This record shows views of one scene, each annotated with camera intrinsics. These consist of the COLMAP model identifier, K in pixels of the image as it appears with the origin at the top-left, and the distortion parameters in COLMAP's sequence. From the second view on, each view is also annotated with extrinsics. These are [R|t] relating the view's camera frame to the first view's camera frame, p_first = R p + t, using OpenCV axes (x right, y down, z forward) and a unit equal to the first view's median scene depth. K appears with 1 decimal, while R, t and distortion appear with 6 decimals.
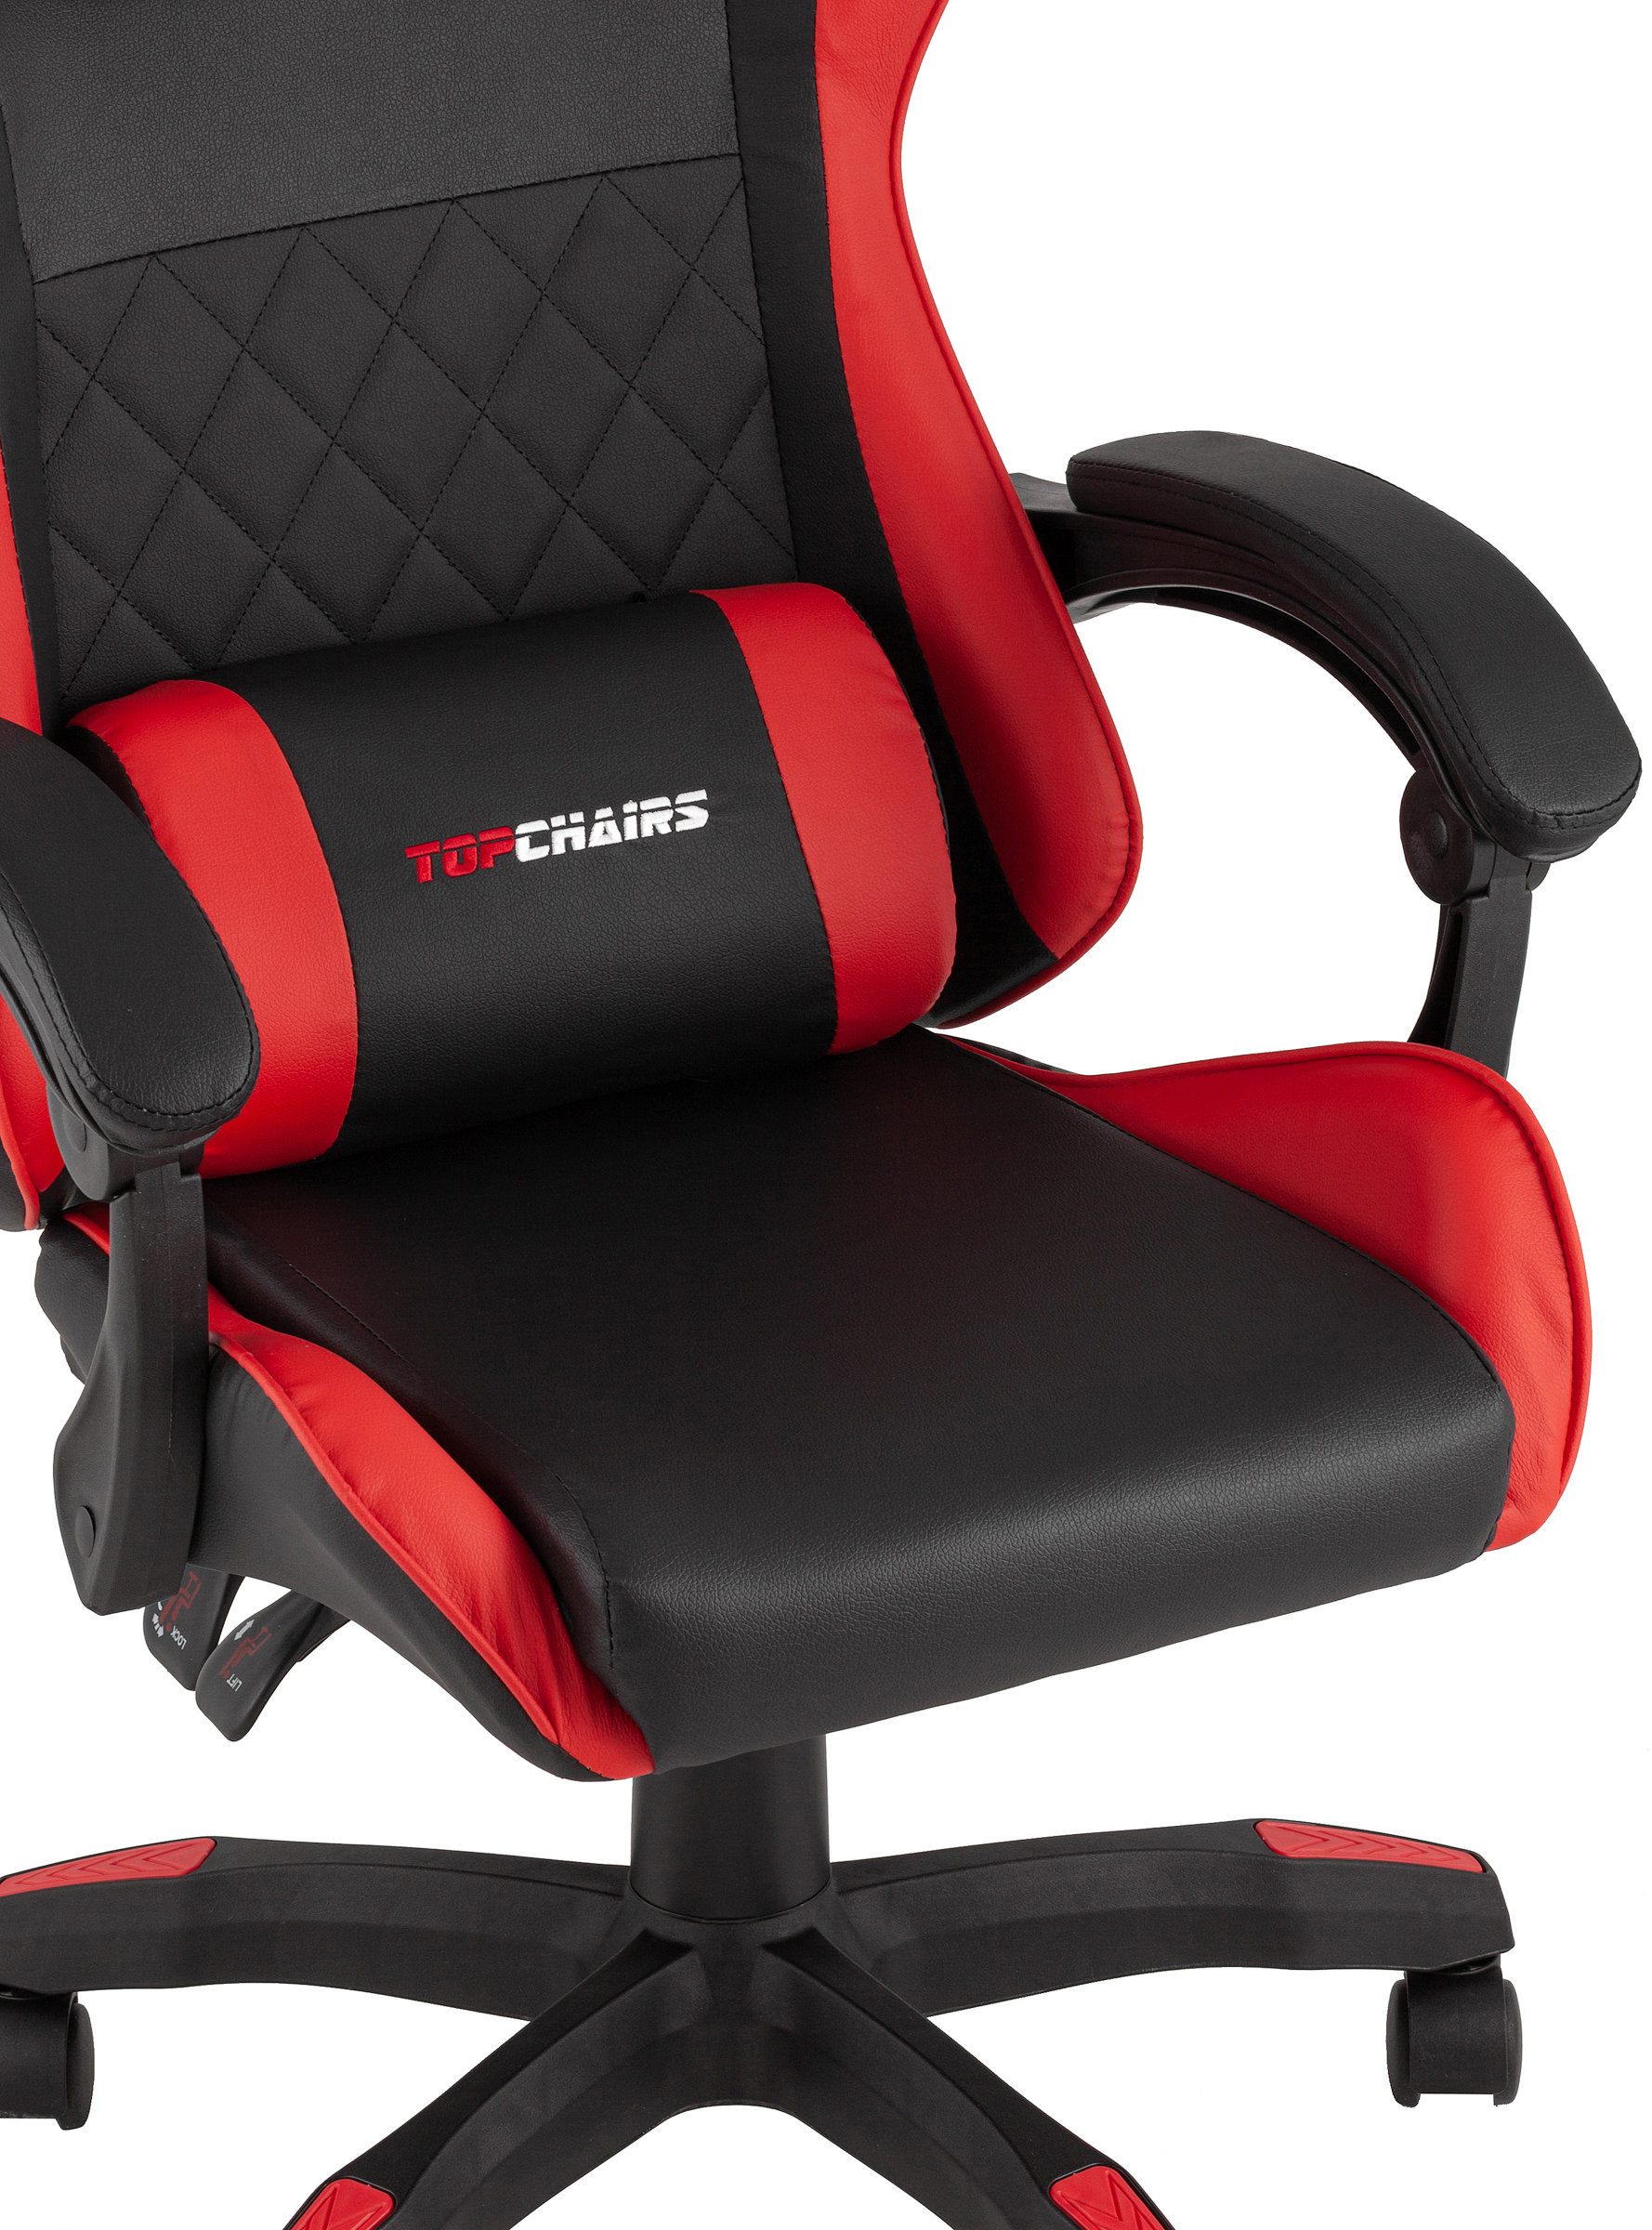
lens RADIAL K [[6831.5, 0, 808.7], [0, 6831.5, 1120.9], [0, 0, 1]] dist [0.072896, 0.000000]
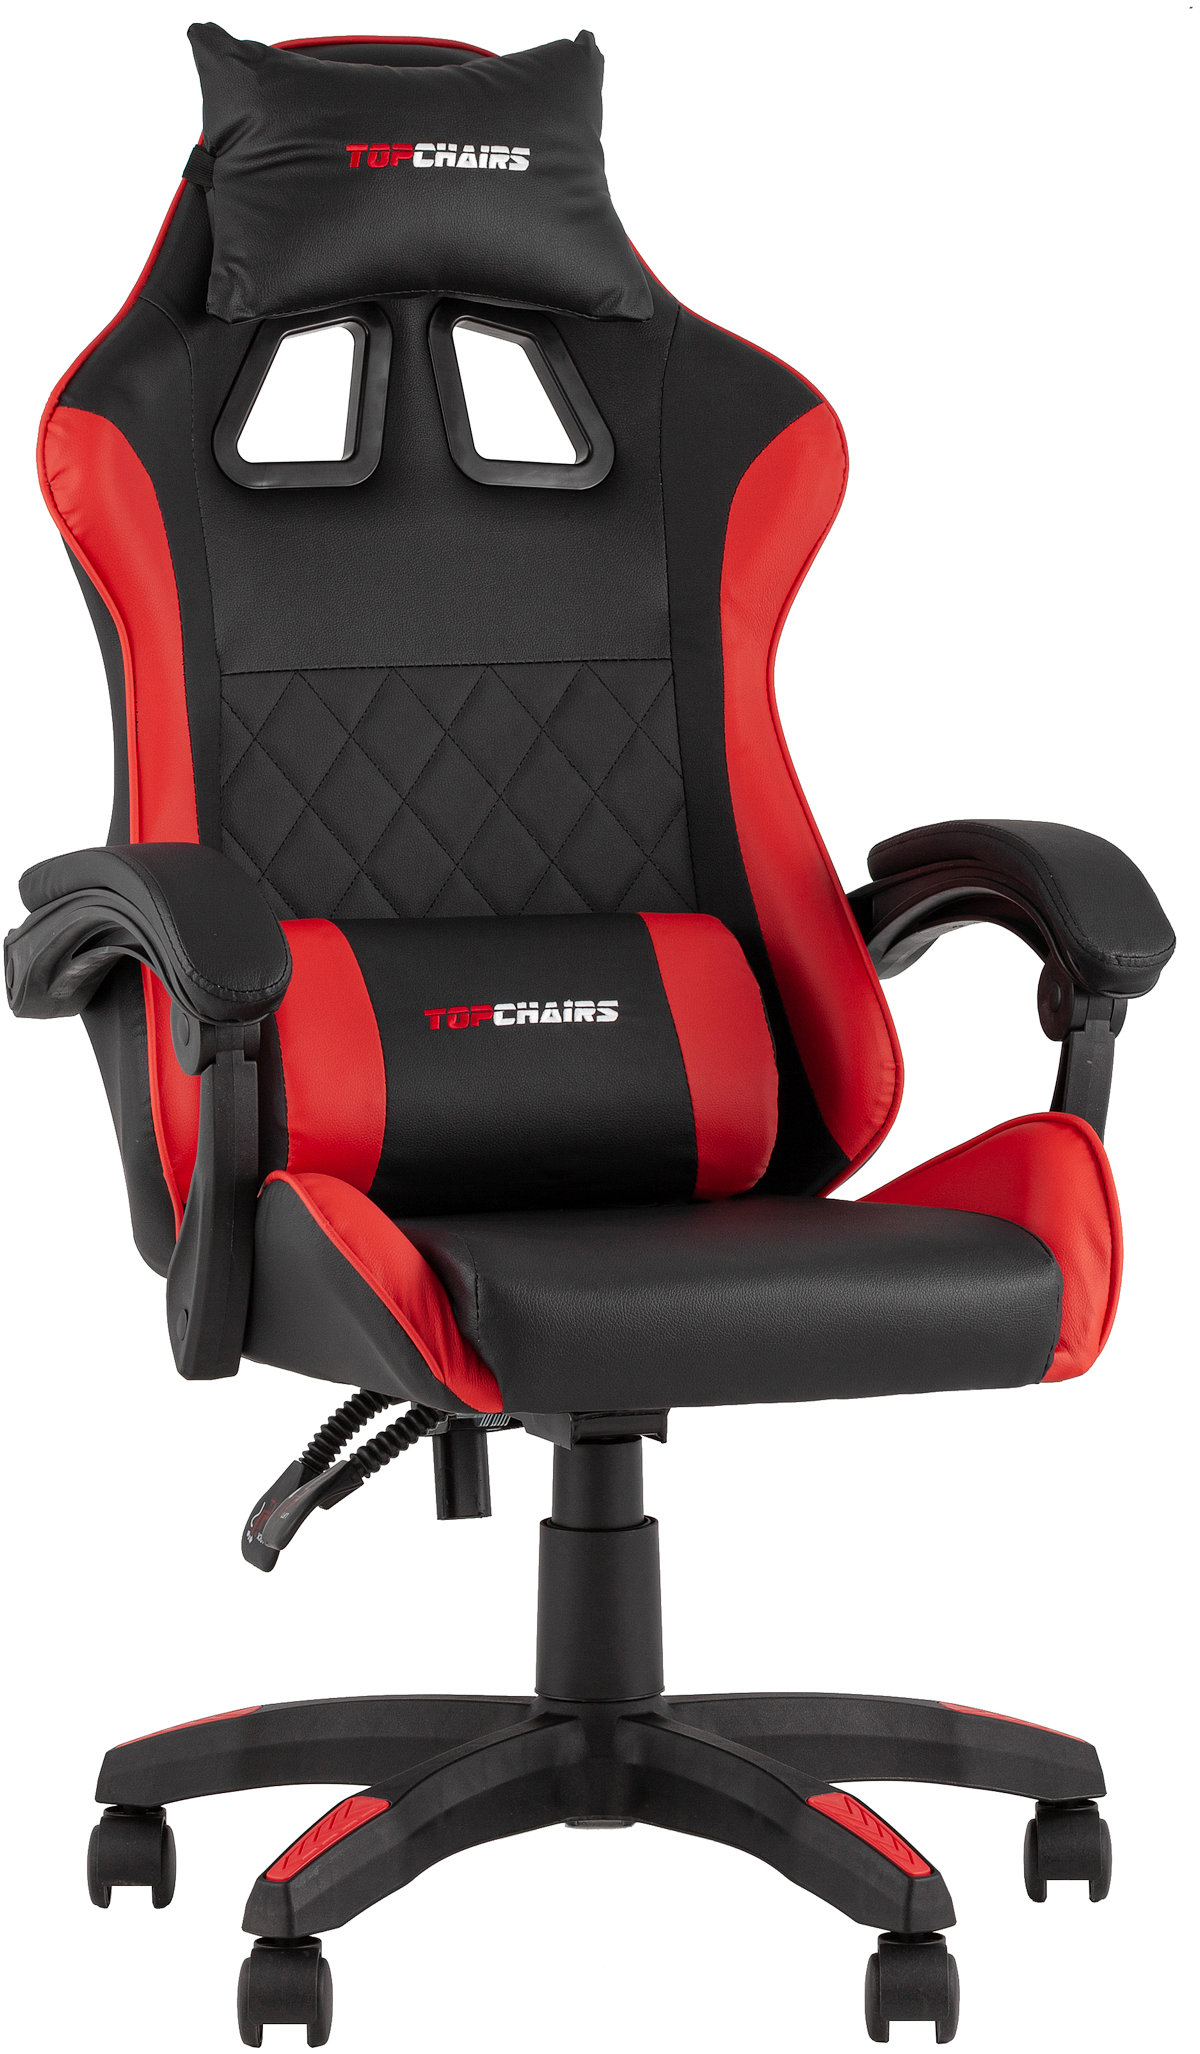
lens RADIAL K [[5271.4, 0, 598.6], [0, 5271.4, 1034.3], [0, 0, 1]] dist [0.086157, 0.000000]
pose [[0.996213, 0.036222, -0.079047, 0.078538], [-0.052647, 0.974792, -0.216817, 0.227742], [0.069201, 0.220157, 0.973007, -0.200154]]
